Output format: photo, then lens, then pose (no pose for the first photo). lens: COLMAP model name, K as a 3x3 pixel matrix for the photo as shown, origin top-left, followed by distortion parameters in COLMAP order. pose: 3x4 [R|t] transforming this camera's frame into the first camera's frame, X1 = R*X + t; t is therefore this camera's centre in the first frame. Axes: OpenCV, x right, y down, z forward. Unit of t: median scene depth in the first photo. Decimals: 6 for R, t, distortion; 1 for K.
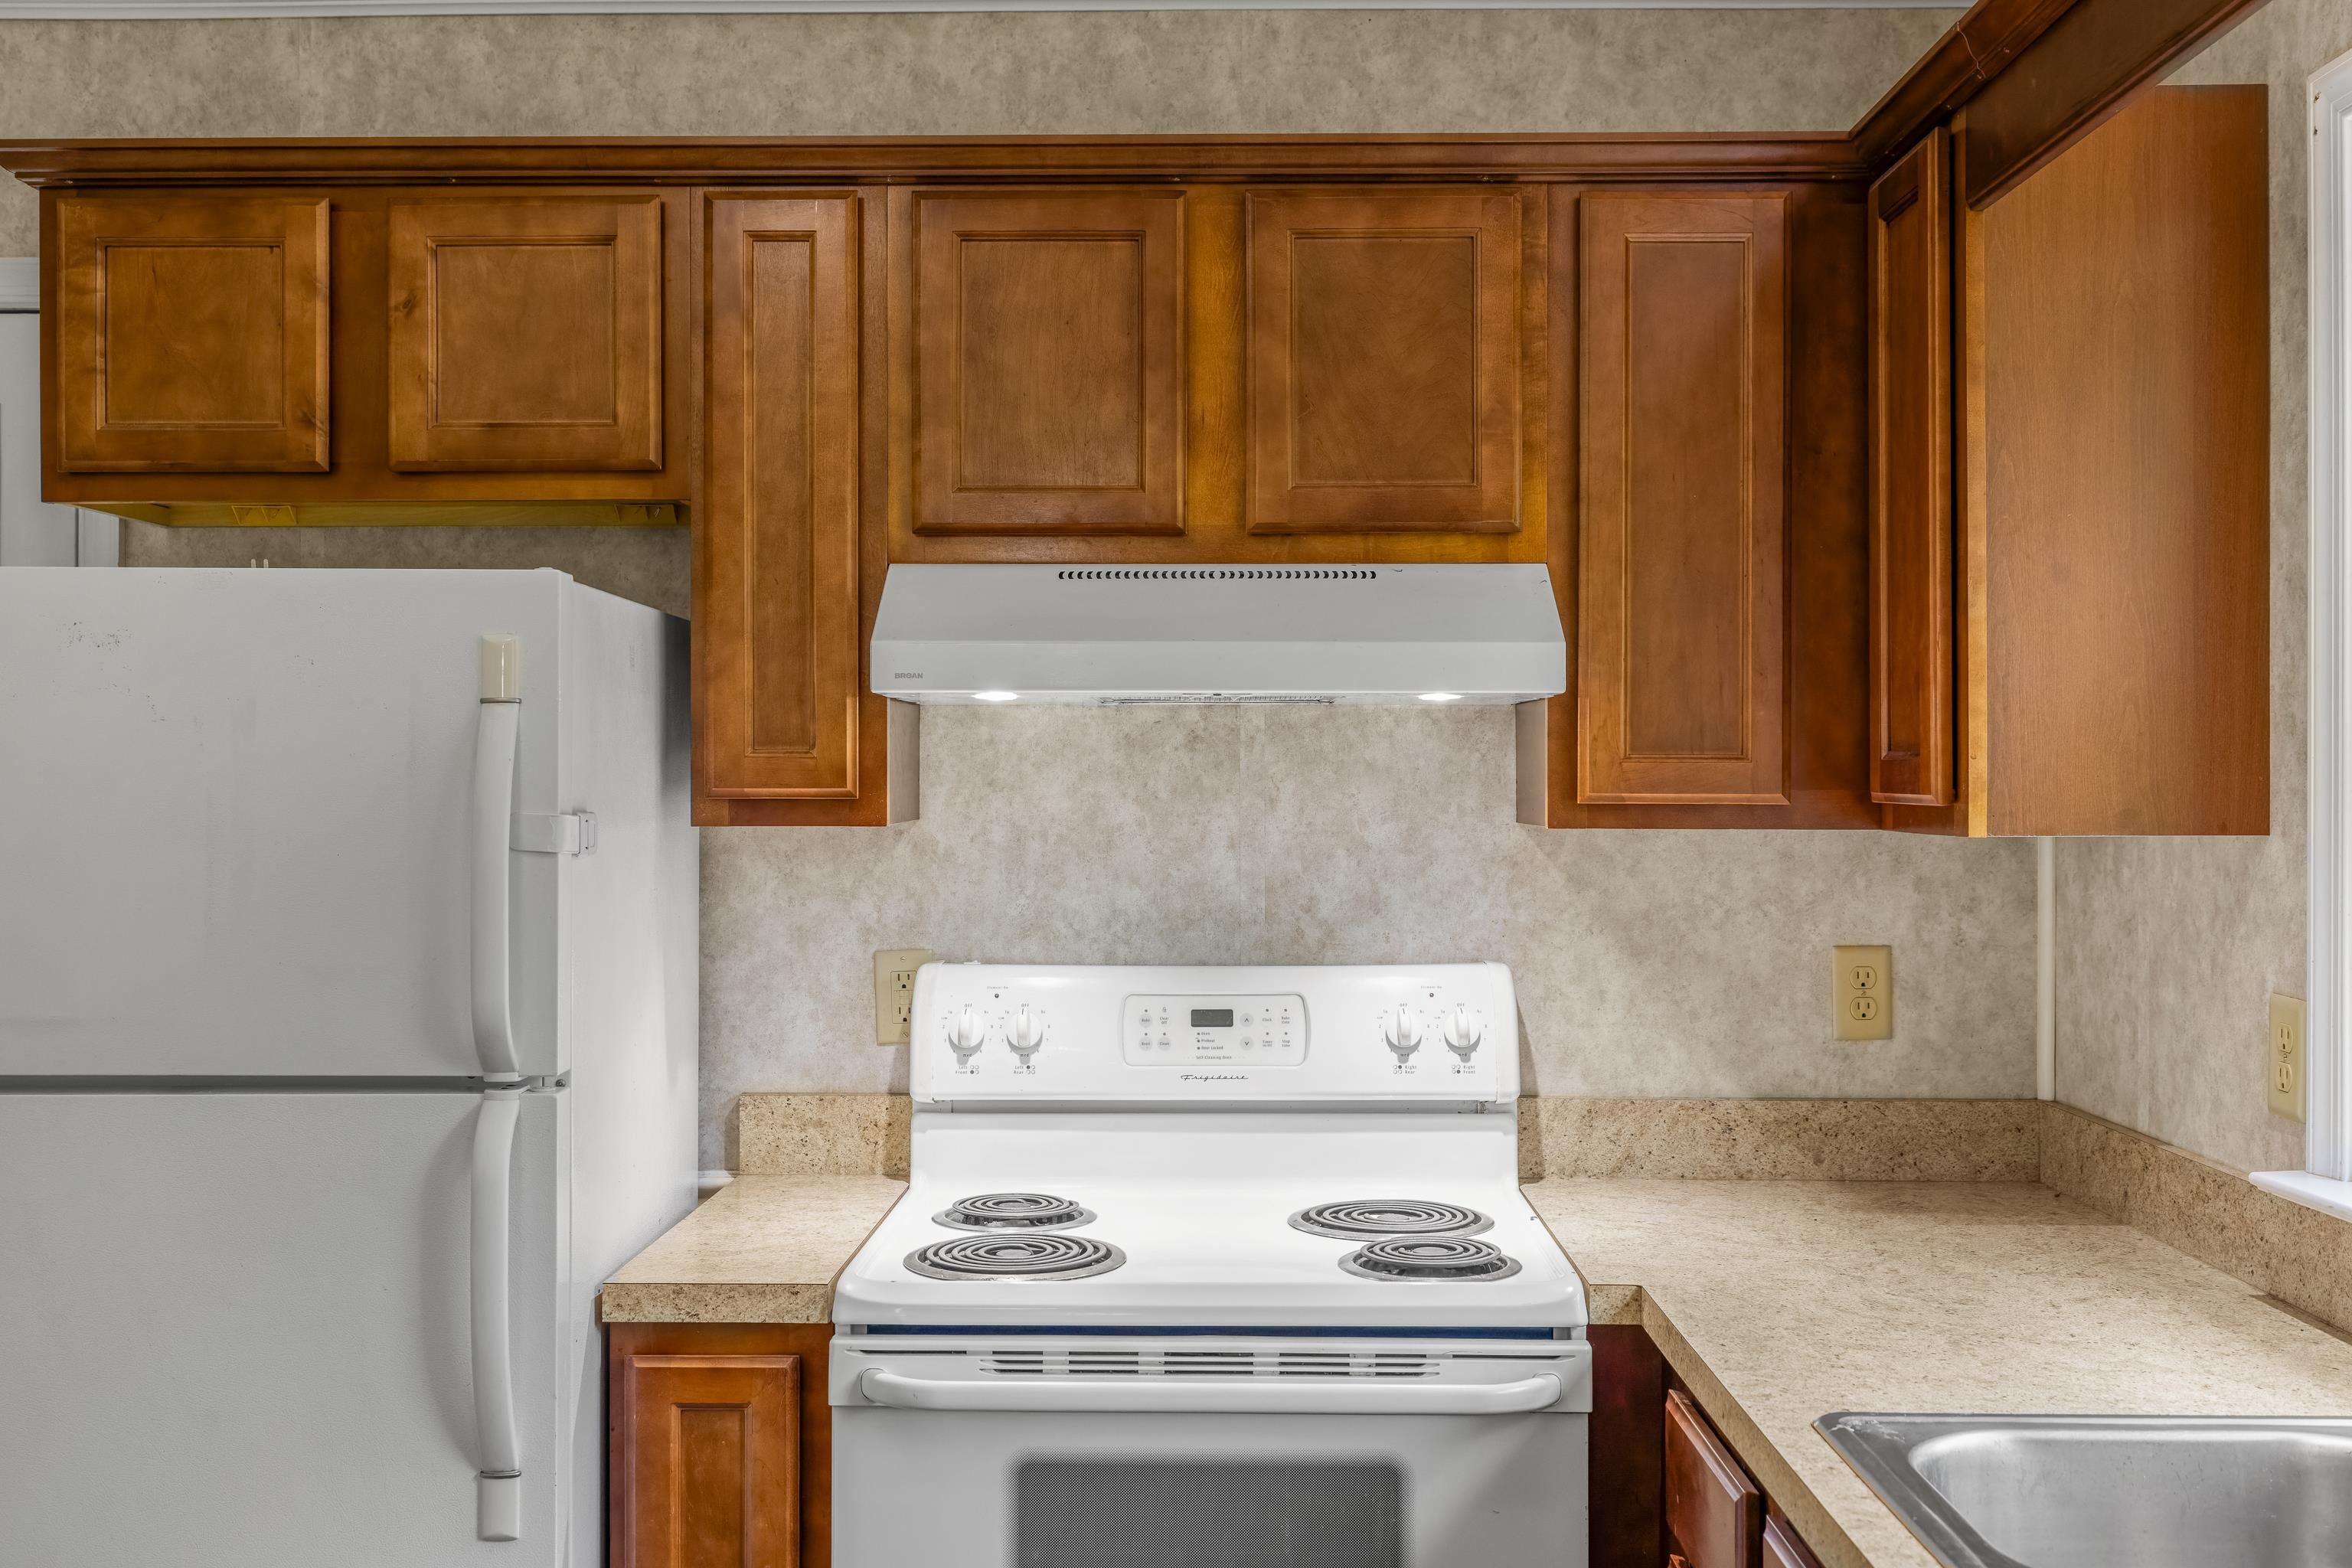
lens RADIAL K [[2275.5, 0, 1164.2], [0, 2275.5, 777.9], [0, 0, 1]] dist [-0.004912, 0.000977]
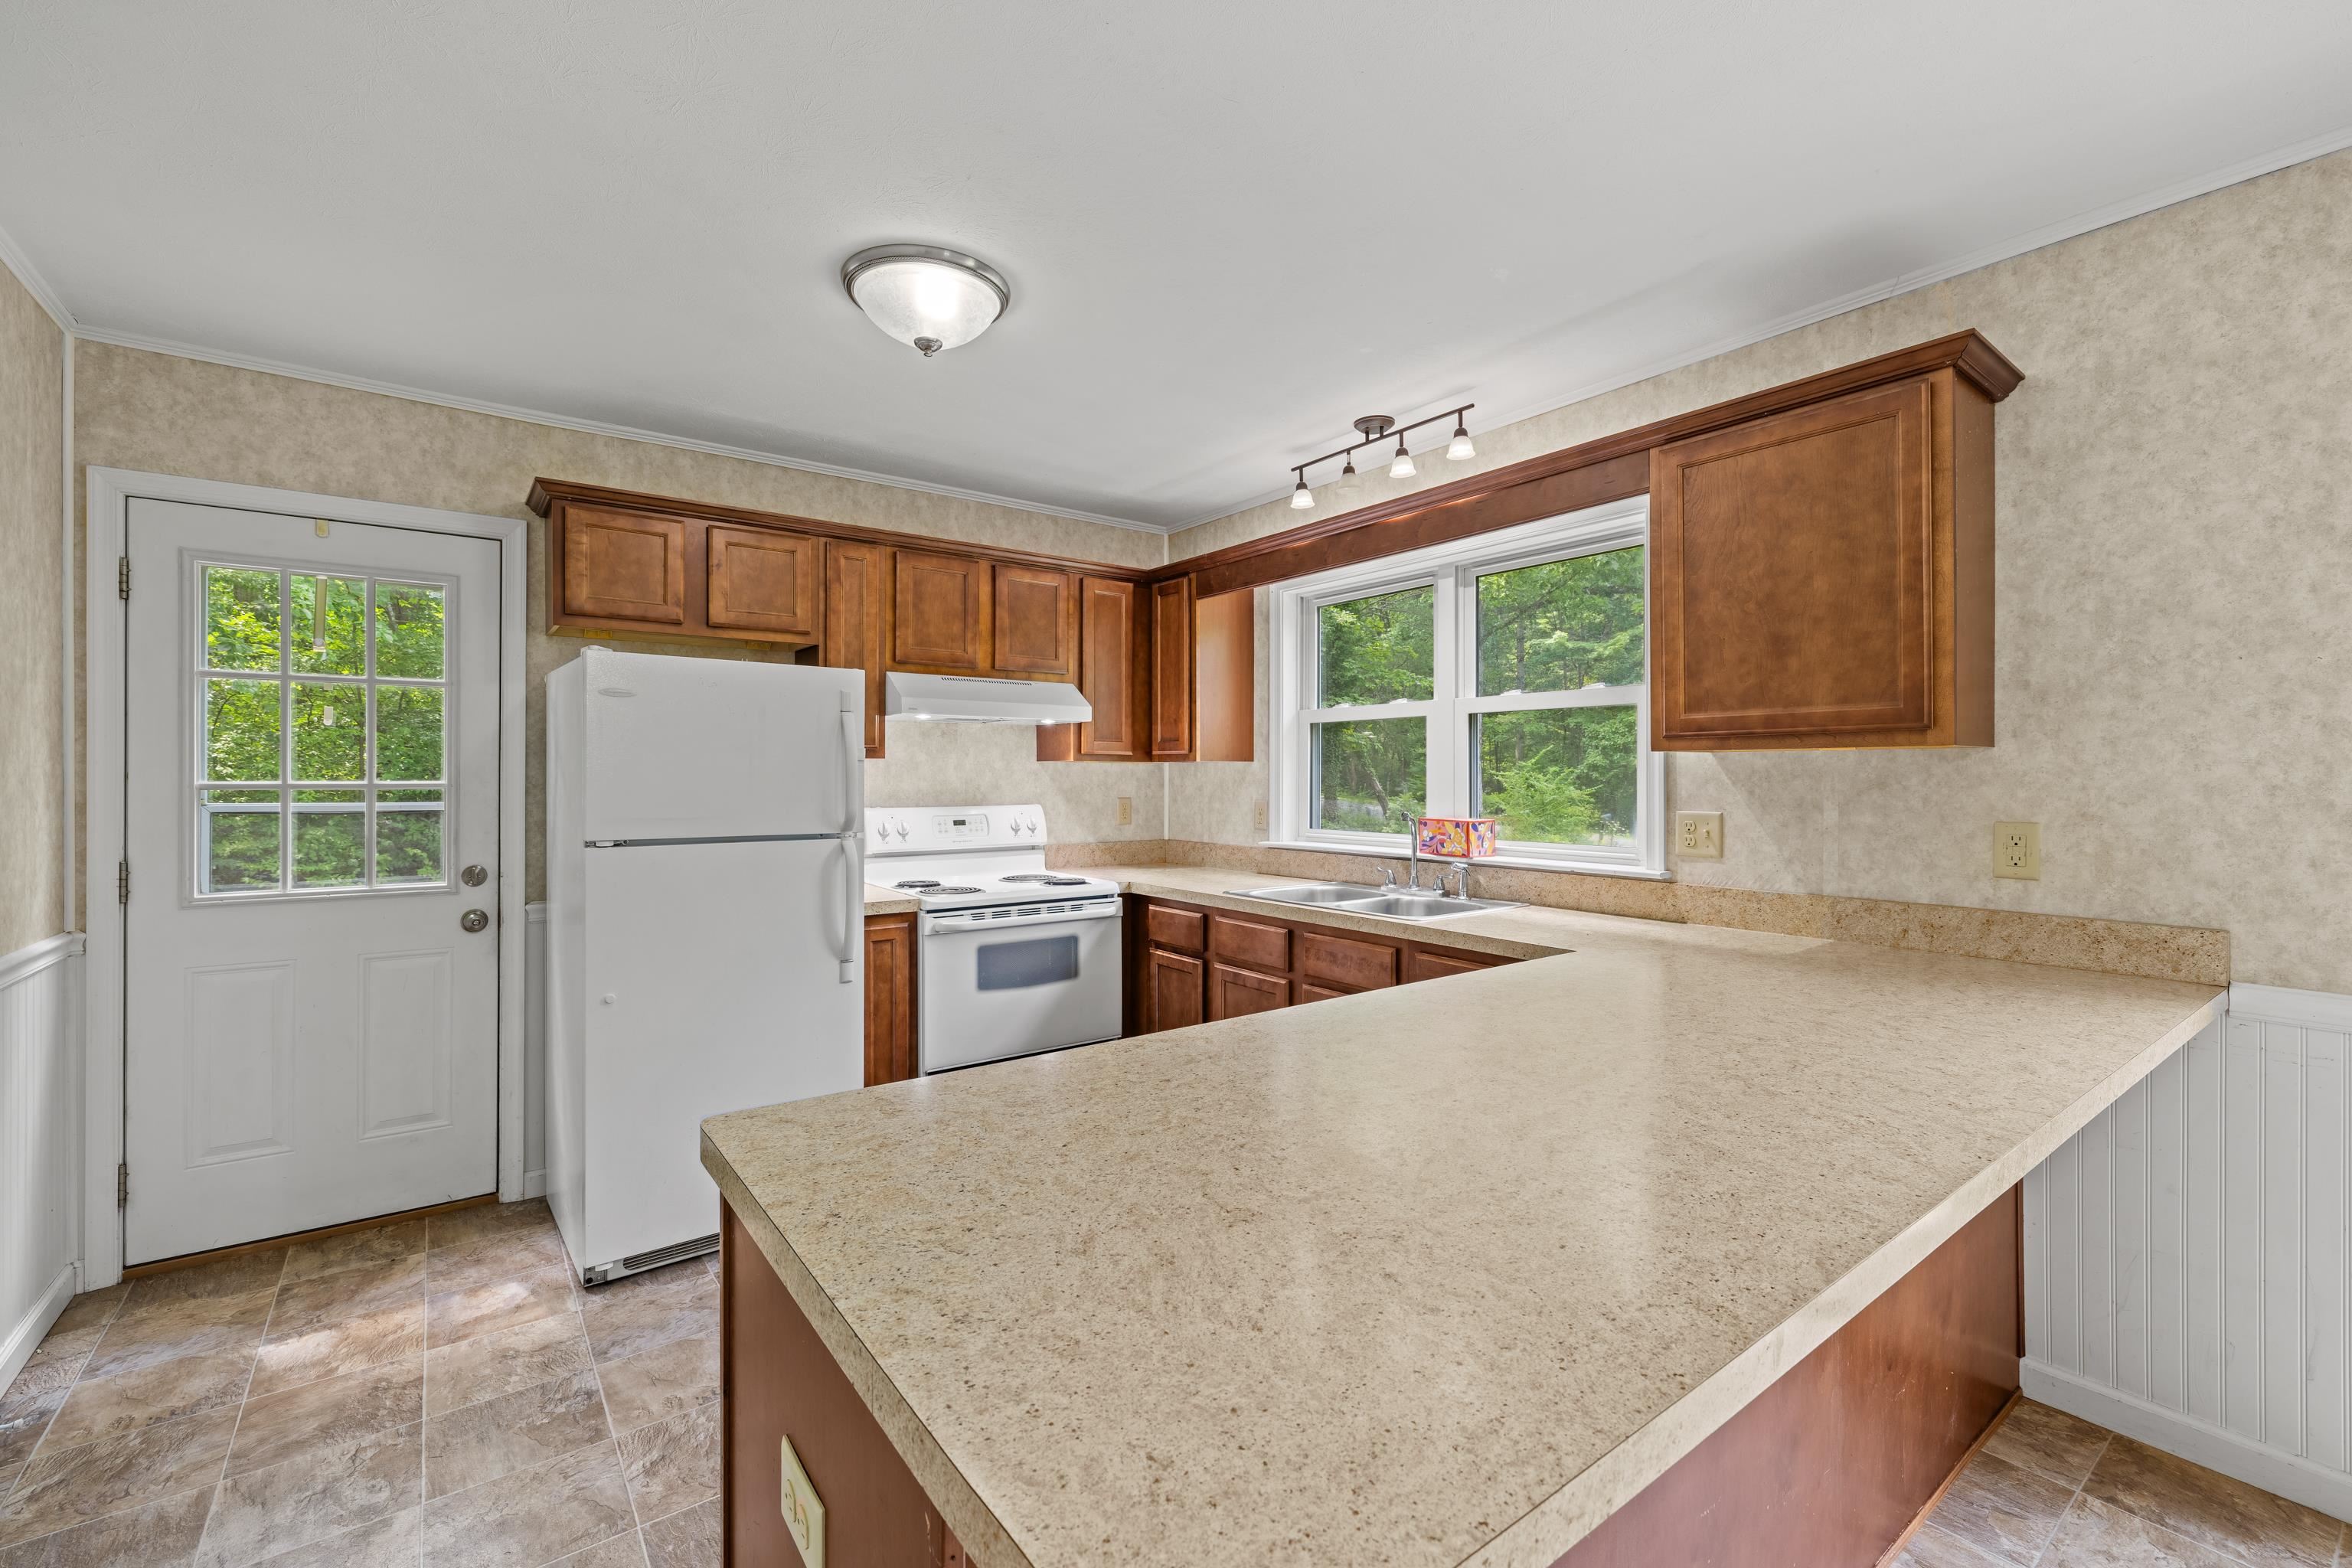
lens RADIAL K [[1002.0, 0, 1179.0], [0, 1002.0, 780.6], [0, 0, 1]] dist [0.001168, 0.000198]
pose [[0.787222, -0.003653, 0.616658, -0.638122], [-0.000156, 0.999981, 0.006122, 0.042672], [-0.616669, -0.004916, 0.787207, -0.289753]]
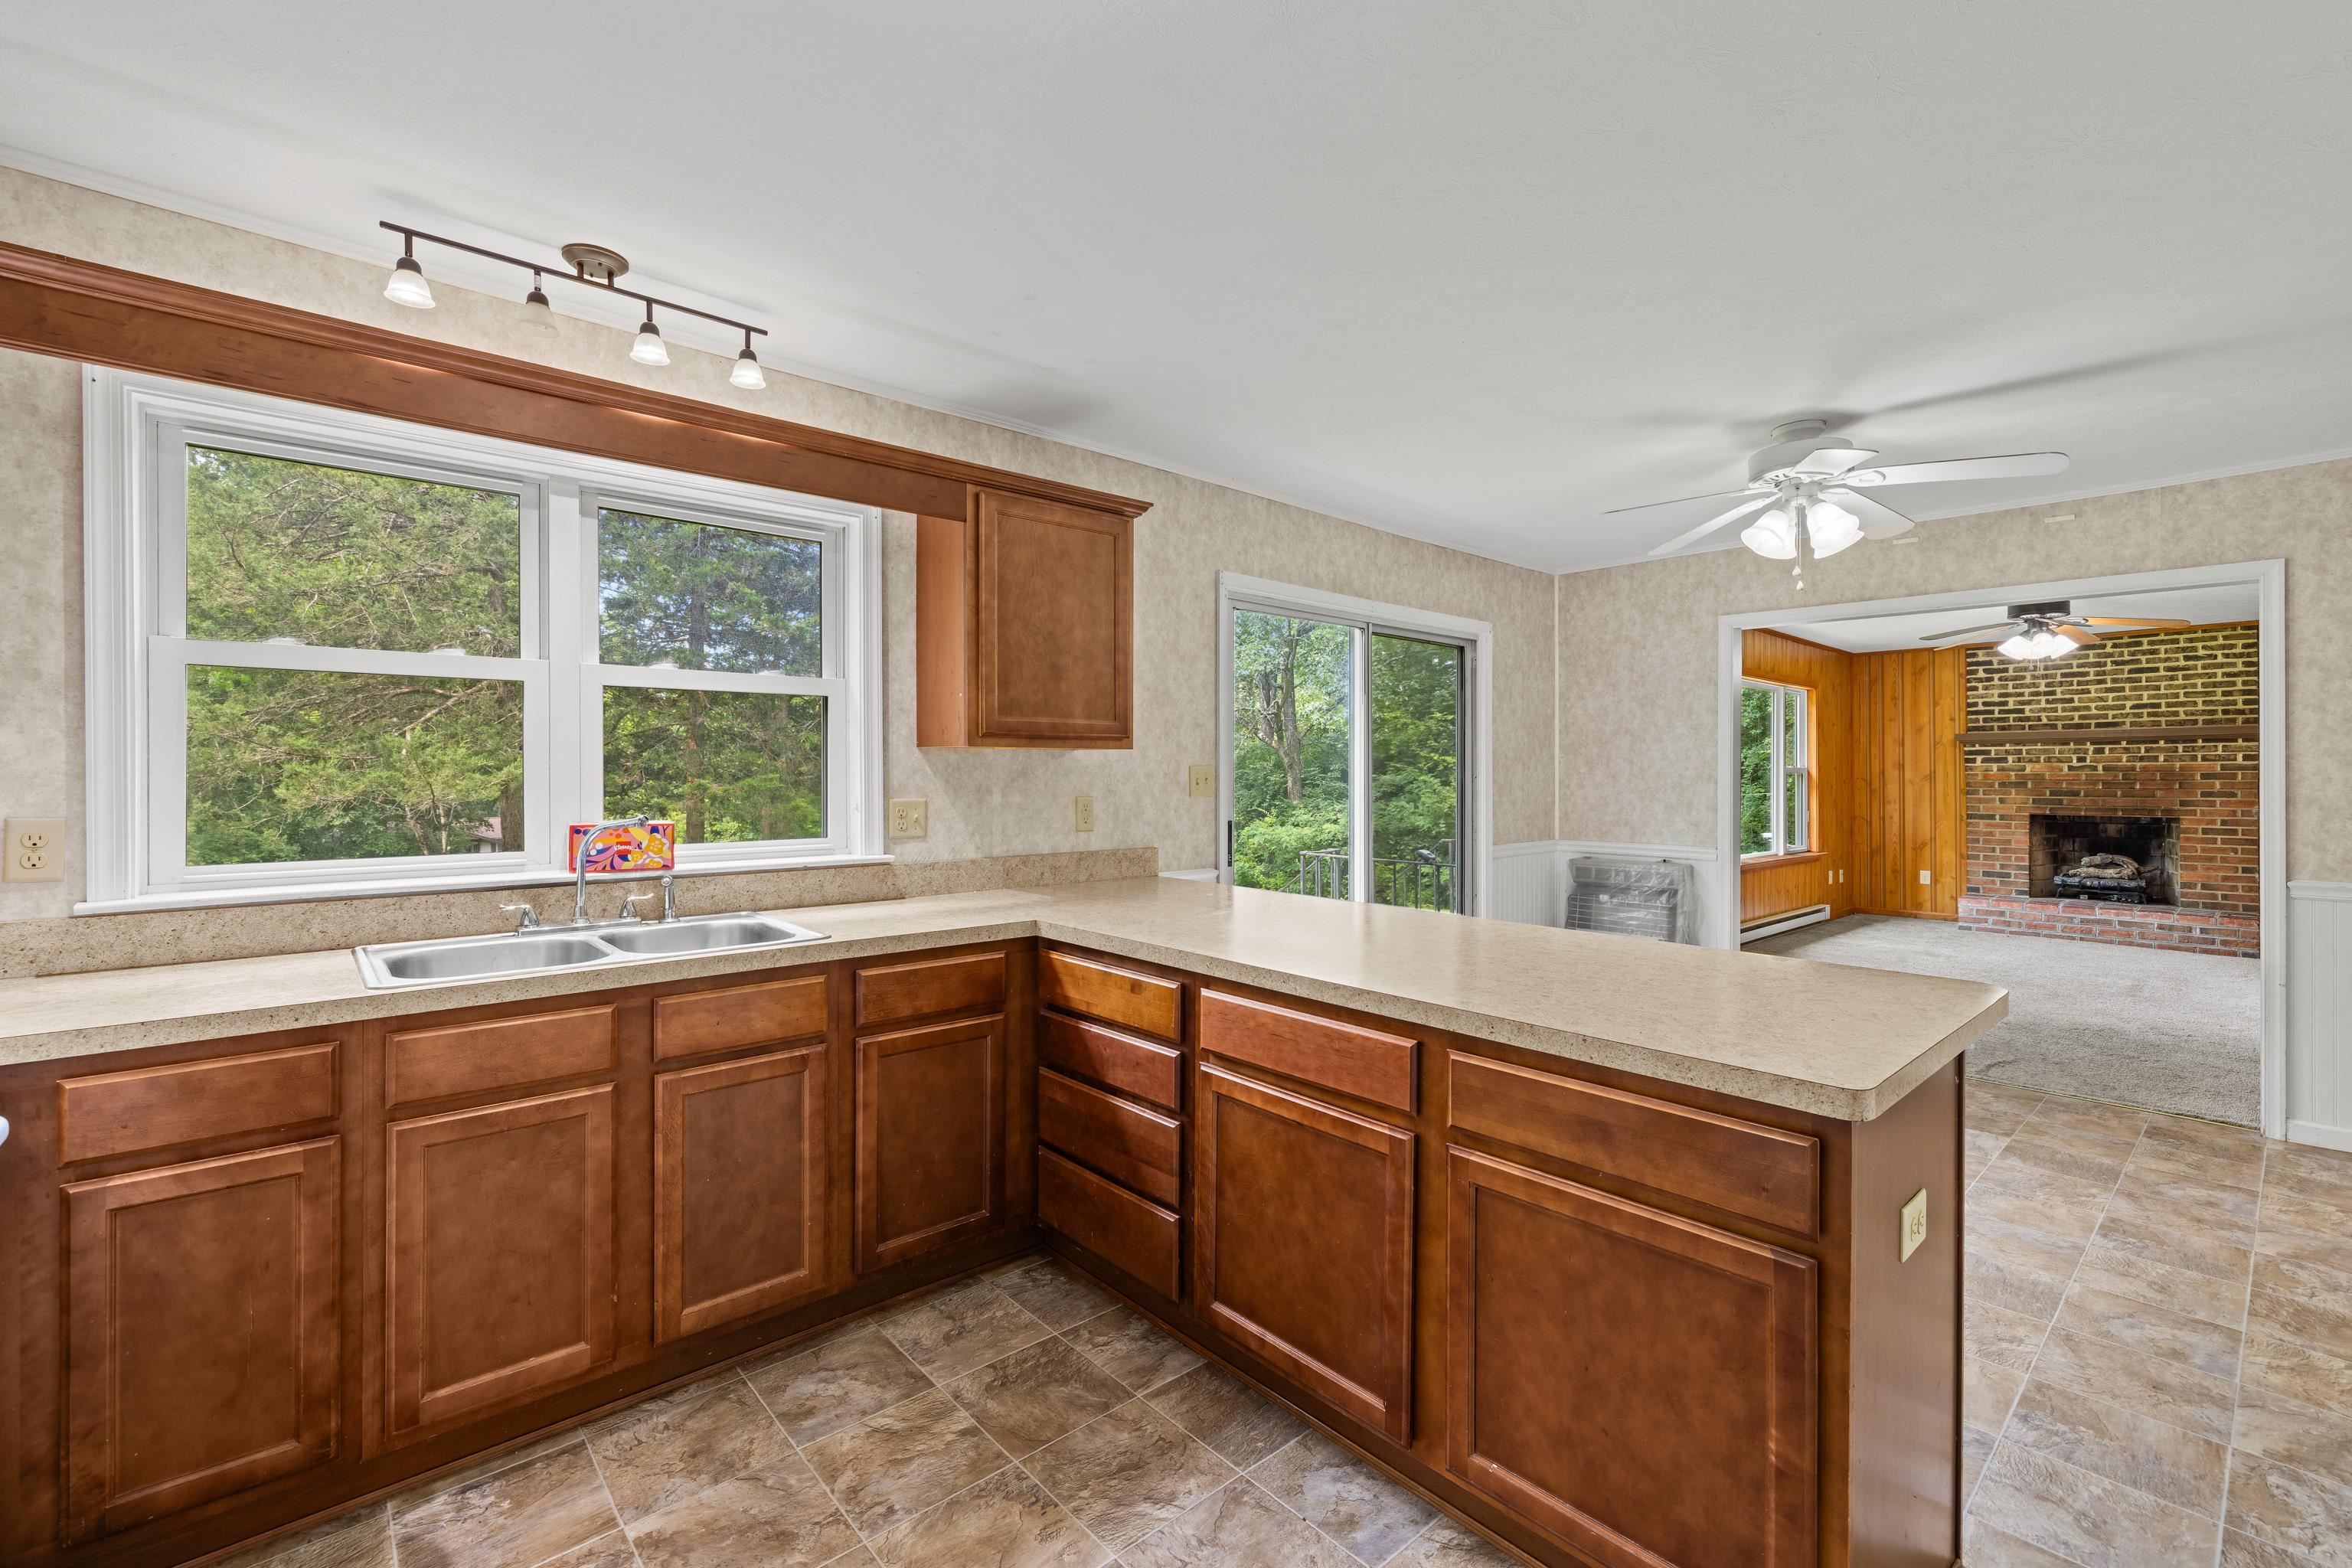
lens RADIAL K [[1001.9, 0, 1179.0], [0, 1001.9, 773.1], [0, 0, 1]] dist [0.000684, 0.000148]
pose [[-0.679996, -0.004977, 0.733199, -0.658679], [-0.003885, 0.999987, 0.003186, 0.045722], [-0.733205, -0.000682, -0.680007, 0.750242]]
